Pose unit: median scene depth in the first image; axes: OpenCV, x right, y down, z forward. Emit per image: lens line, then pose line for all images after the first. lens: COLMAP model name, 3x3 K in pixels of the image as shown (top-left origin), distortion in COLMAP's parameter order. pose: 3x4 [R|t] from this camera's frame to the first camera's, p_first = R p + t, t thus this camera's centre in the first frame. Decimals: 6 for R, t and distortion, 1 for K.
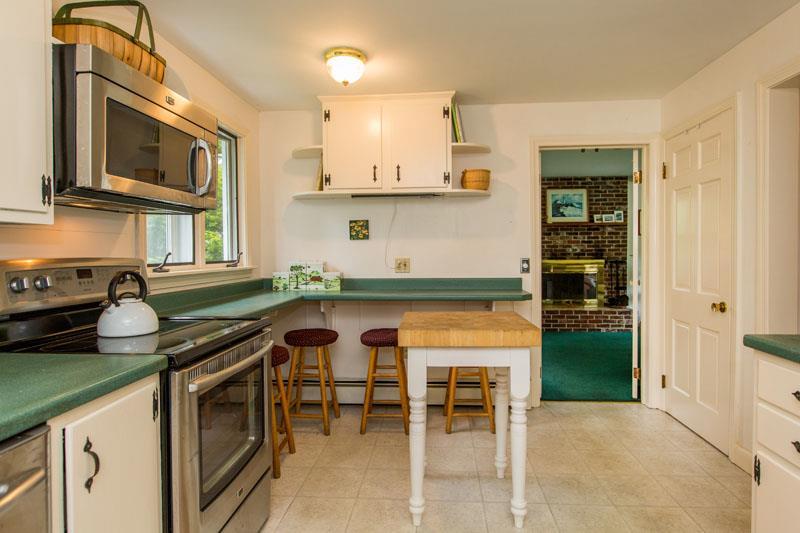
lens RADIAL K [[478.9, 0, 399.6], [0, 478.9, 260.7], [0, 0, 1]] dist [-0.001733, -0.000048]
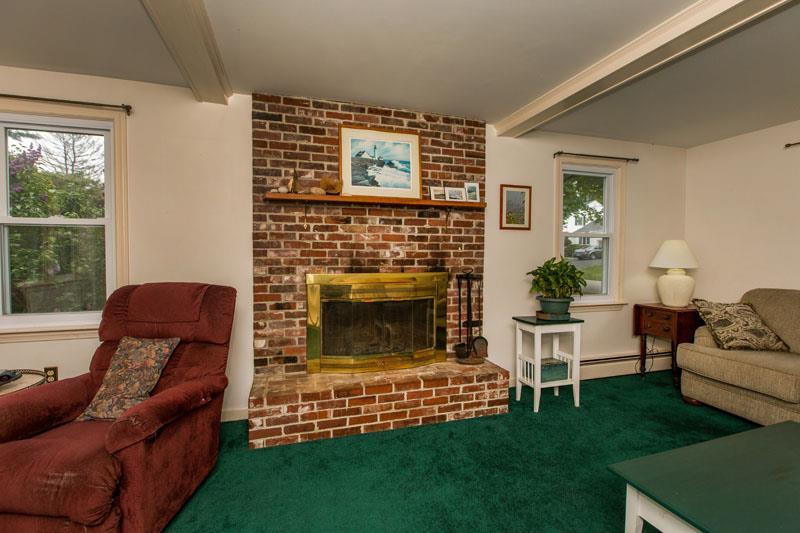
lens RADIAL K [[385.1, 0, 401.7], [0, 385.1, 265.1], [0, 0, 1]] dist [-0.000066, 0.000001]
pose [[0.931848, -0.001190, 0.362846, 0.223855], [-0.001769, 0.999968, 0.007822, -0.013444], [-0.362844, -0.007931, 0.931816, 0.618404]]
